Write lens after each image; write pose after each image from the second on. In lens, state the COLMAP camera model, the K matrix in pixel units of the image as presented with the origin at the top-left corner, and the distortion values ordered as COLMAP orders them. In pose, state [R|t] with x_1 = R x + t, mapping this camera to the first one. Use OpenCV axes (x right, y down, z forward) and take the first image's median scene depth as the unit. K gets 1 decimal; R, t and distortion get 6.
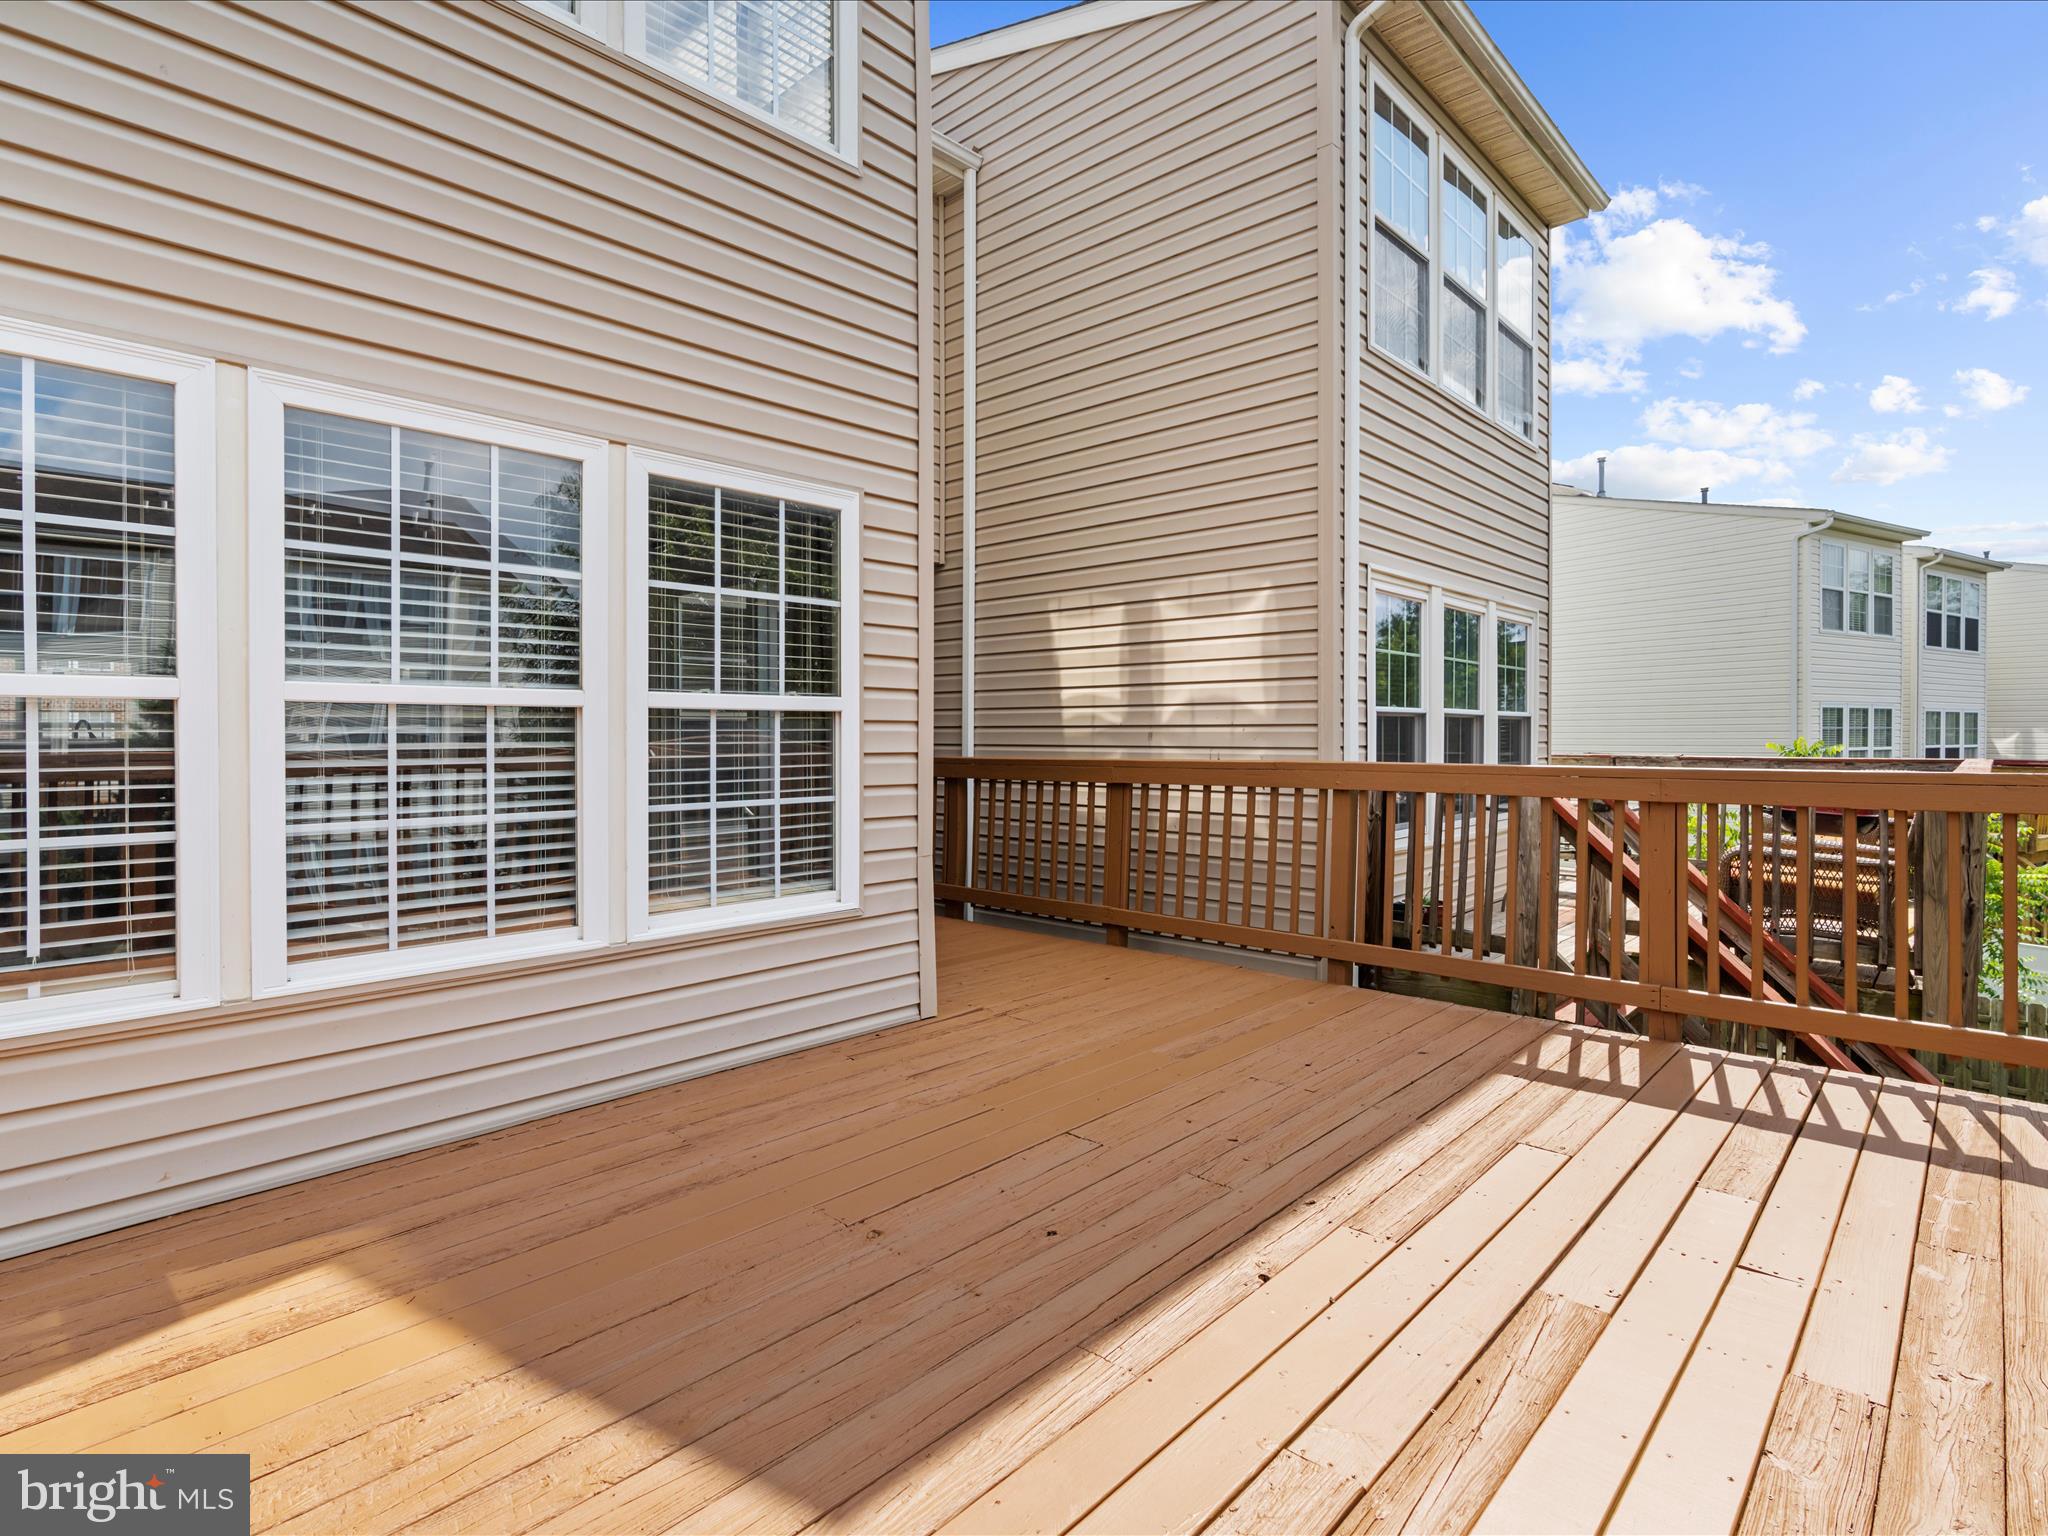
lens RADIAL K [[1043.7, 0, 1010.5], [0, 1043.7, 744.0], [0, 0, 1]] dist [-0.014245, 0.001176]
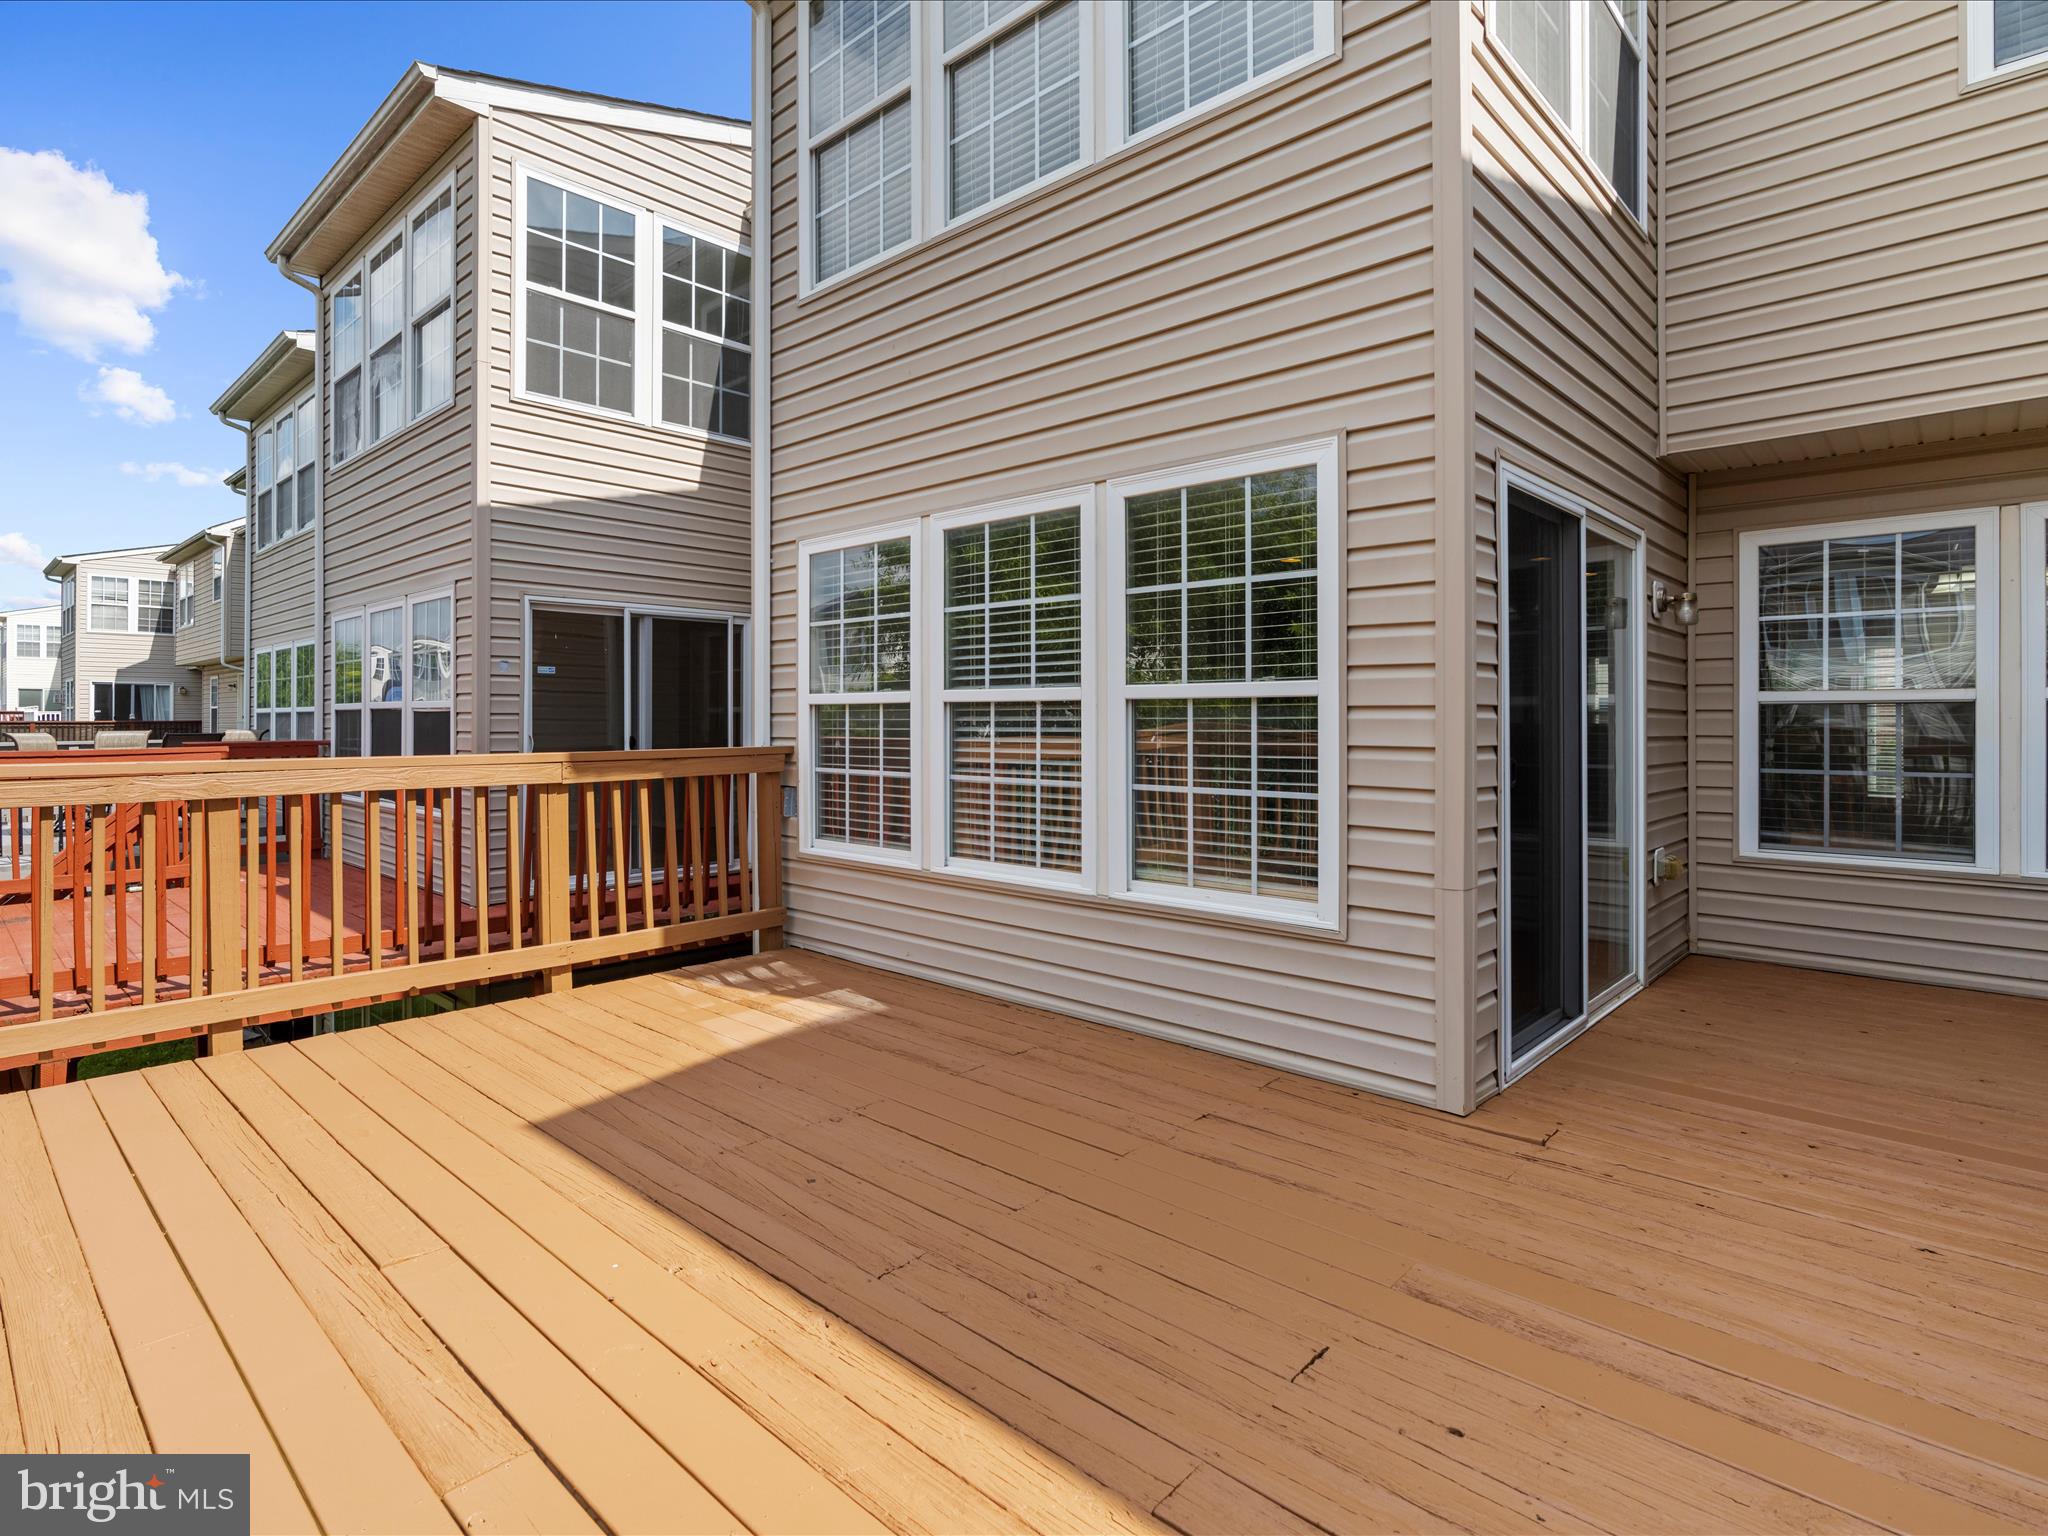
lens RADIAL K [[1058.2, 0, 1004.5], [0, 1058.2, 717.4], [0, 0, 1]] dist [-0.010440, 0.000062]
pose [[0.000199, -0.000533, -1.000000, 0.795273], [-0.009589, 0.999954, -0.000535, -0.011907], [0.999954, 0.009589, 0.000194, 0.829982]]
